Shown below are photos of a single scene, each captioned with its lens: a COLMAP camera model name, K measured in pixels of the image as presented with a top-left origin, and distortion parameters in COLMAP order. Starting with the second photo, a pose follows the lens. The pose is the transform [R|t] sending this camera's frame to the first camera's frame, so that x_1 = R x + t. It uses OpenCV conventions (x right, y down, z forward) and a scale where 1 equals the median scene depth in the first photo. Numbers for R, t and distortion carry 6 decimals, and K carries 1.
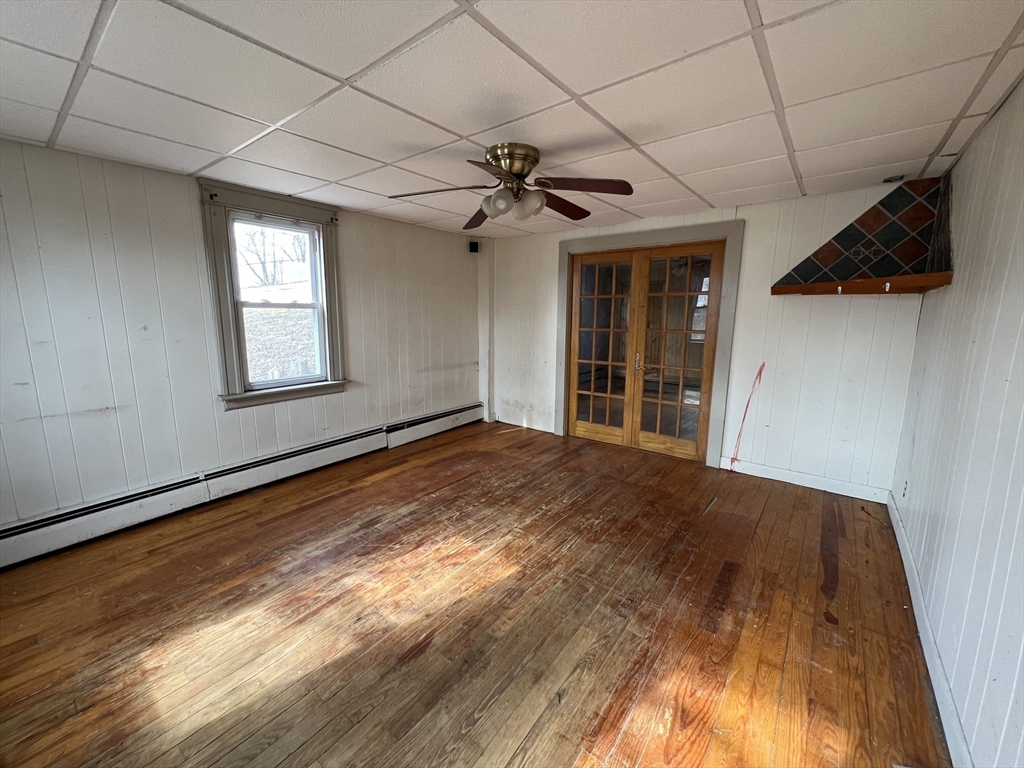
lens RADIAL K [[407.8, 0, 512.6], [0, 407.8, 382.0], [0, 0, 1]] dist [-0.003236, 0.000625]
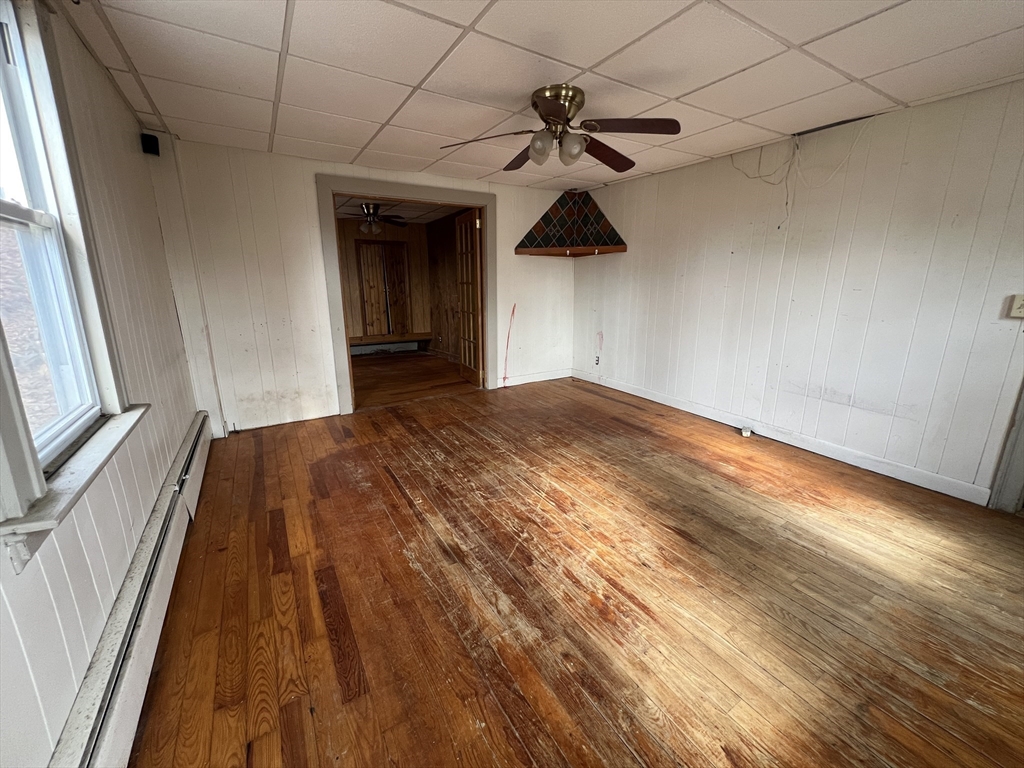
lens RADIAL K [[407.8, 0, 512.6], [0, 407.8, 382.0], [0, 0, 1]] dist [-0.003236, 0.000625]
pose [[0.345909, -0.232881, 0.908908, -0.920040], [0.165712, 0.968643, 0.185120, -0.059692], [-0.923518, 0.086582, 0.373654, 0.635707]]
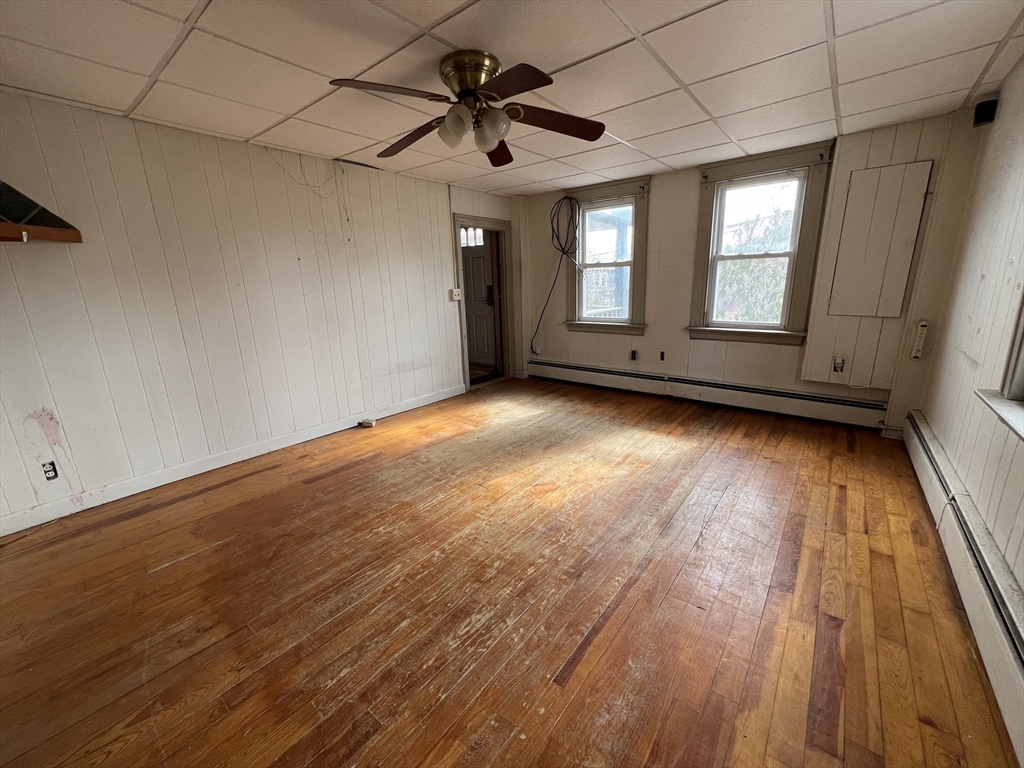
lens RADIAL K [[407.8, 0, 512.6], [0, 407.8, 382.0], [0, 0, 1]] dist [-0.003236, 0.000625]
pose [[-0.999577, 0.021927, 0.019105, -0.073310], [0.027845, 0.911168, 0.411094, -0.246084], [-0.008394, 0.411452, -0.911393, 1.669711]]
